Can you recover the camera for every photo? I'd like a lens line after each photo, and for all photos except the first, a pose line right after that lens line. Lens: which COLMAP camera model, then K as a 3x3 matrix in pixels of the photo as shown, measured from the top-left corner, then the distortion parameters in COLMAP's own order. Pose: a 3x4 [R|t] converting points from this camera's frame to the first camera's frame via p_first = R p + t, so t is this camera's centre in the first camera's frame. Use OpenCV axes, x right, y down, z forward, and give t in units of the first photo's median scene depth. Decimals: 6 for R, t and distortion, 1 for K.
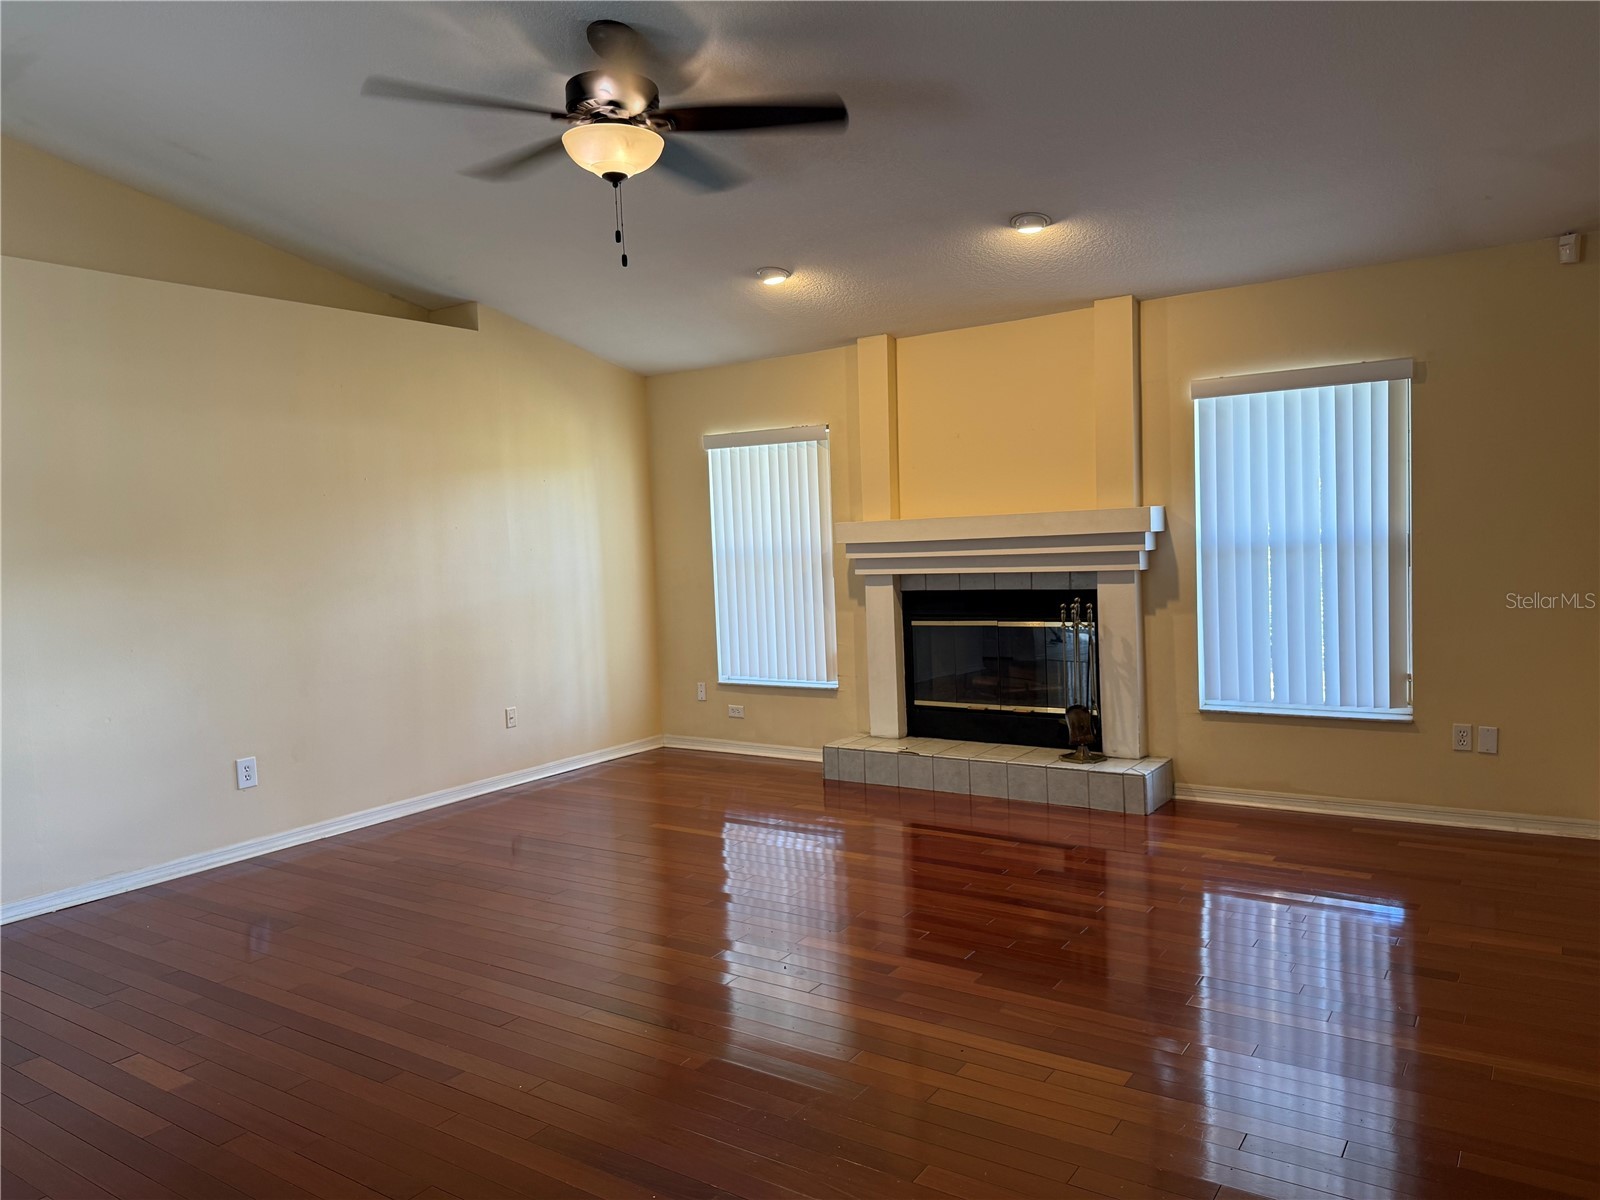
lens RADIAL K [[1115.9, 0, 799.4], [0, 1115.9, 604.6], [0, 0, 1]] dist [0.066631, -0.092127]
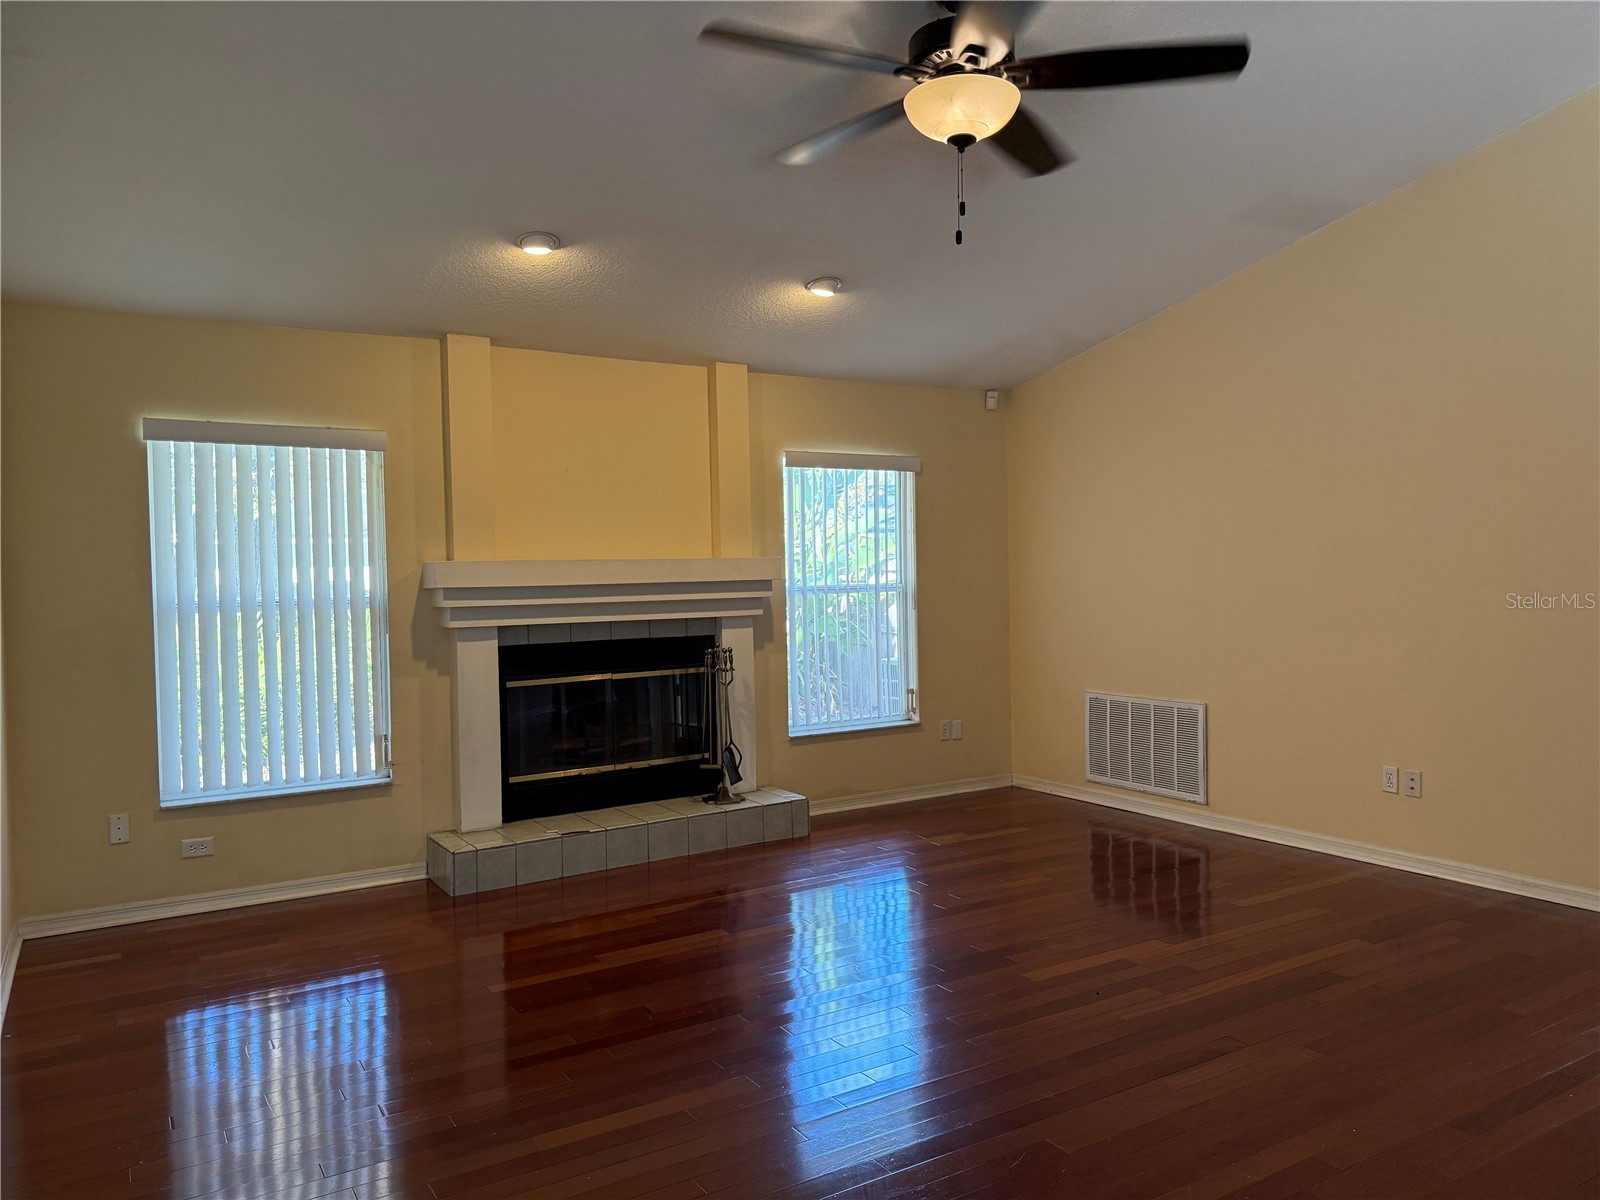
lens RADIAL K [[1221.6, 0, 801.3], [0, 1221.6, 600.5], [0, 0, 1]] dist [-0.012245, -0.010994]
pose [[0.350253, 0.010550, 0.936596, -0.680476], [0.061955, 0.997486, -0.034405, -0.001180], [-0.934604, 0.070077, 0.348719, 0.476112]]
